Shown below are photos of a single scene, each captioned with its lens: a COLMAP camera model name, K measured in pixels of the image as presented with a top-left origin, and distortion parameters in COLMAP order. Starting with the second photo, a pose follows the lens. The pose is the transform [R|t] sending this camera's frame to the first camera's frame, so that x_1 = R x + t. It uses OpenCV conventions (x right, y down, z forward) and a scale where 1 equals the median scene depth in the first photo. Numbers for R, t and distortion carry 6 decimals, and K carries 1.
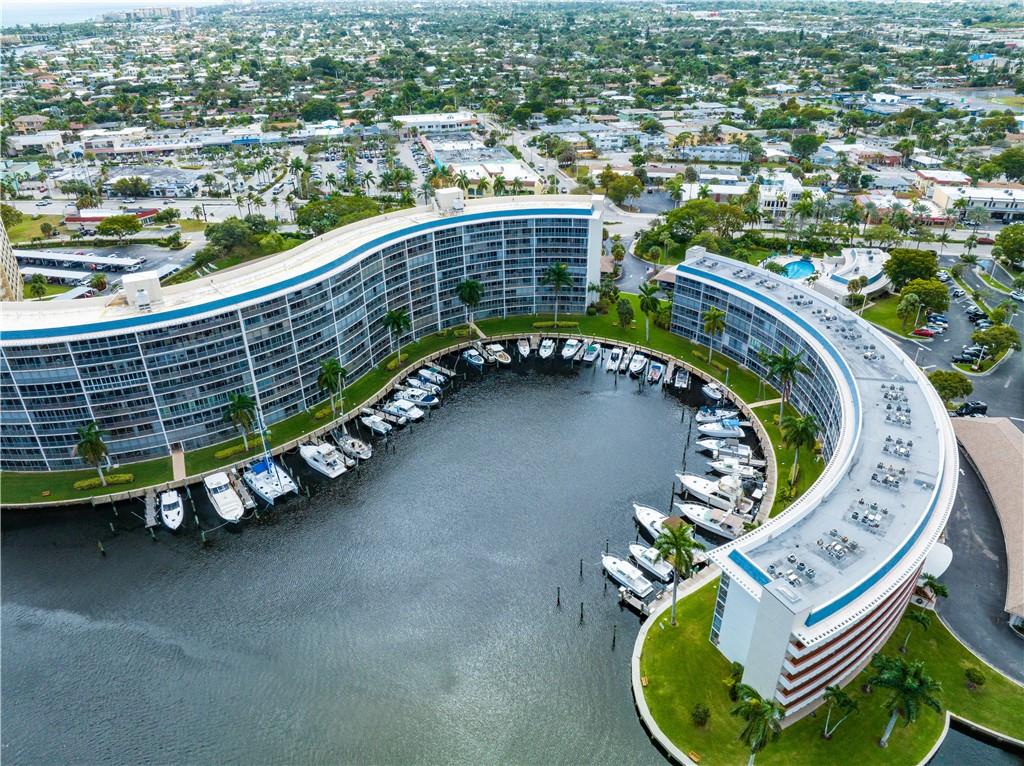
lens RADIAL K [[712.7, 0, 524.4], [0, 712.7, 384.6], [0, 0, 1]] dist [-0.044499, 0.003515]
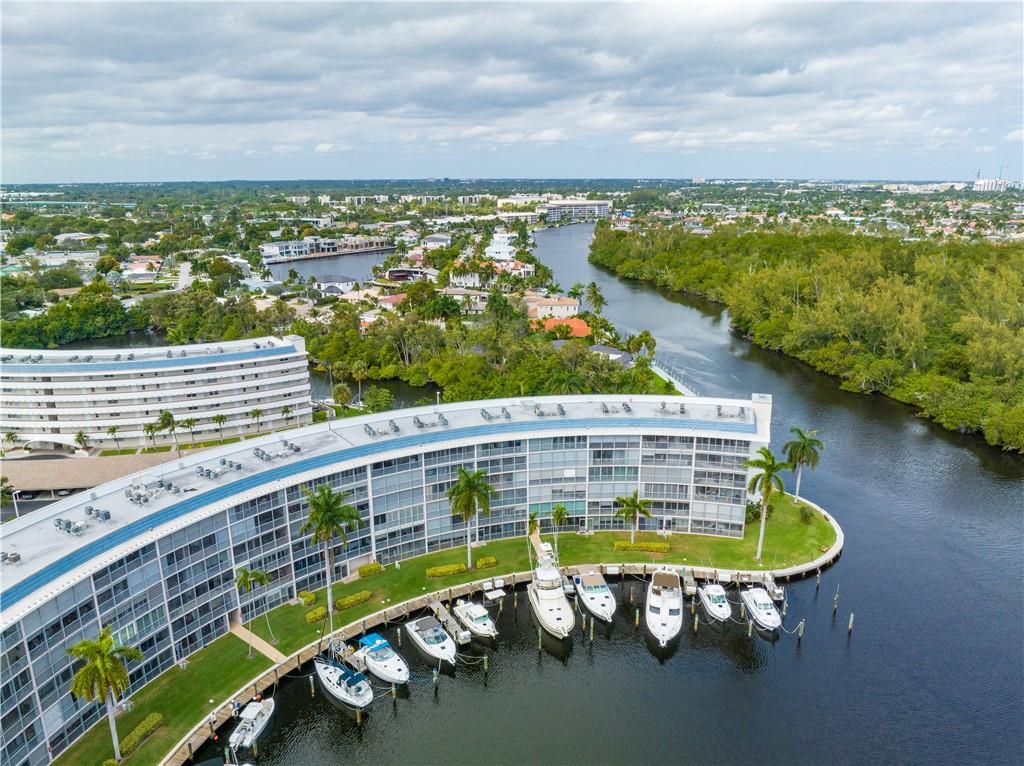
lens RADIAL K [[737.1, 0, 512.0], [0, 737.1, 383.0], [0, 0, 1]] dist [-0.029455, -0.000060]
pose [[-0.686129, -0.195600, 0.700691, -0.164889], [0.350841, 0.754794, 0.554253, -0.390812], [-0.637289, 0.626120, -0.449262, 1.030731]]
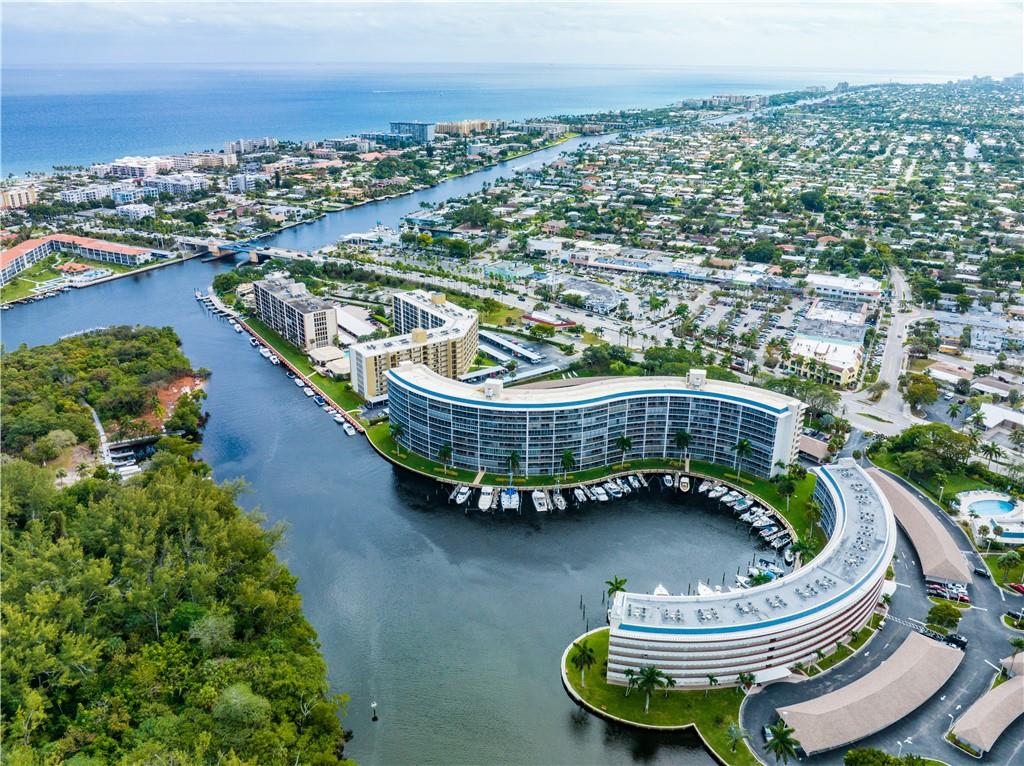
lens RADIAL K [[737.1, 0, 512.0], [0, 737.1, 383.0], [0, 0, 1]] dist [-0.029455, -0.000060]
pose [[0.764281, 0.254907, -0.592365, 0.634236], [-0.331118, 0.943349, -0.021272, -0.105135], [0.553385, 0.212401, 0.805389, -0.570237]]
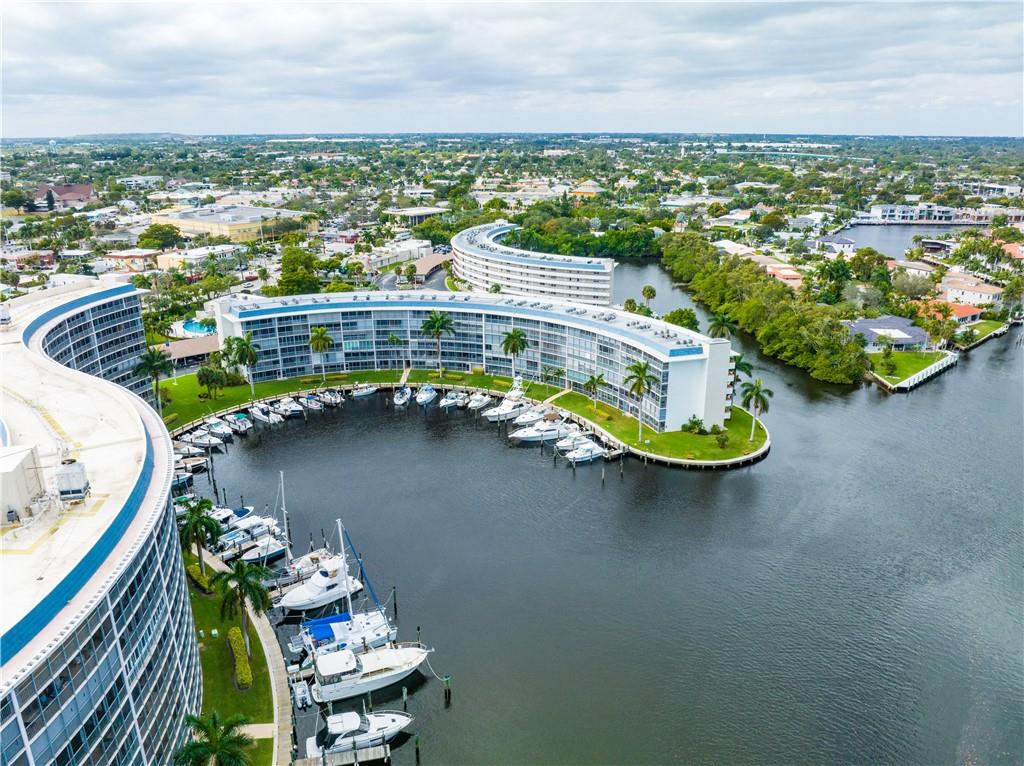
lens RADIAL K [[737.1, 0, 512.0], [0, 737.1, 383.0], [0, 0, 1]] dist [-0.029455, -0.000060]
pose [[0.212527, -0.317983, 0.923969, -0.798368], [0.469353, 0.862570, 0.188894, -0.118793], [-0.857053, 0.393523, 0.332566, 0.447100]]
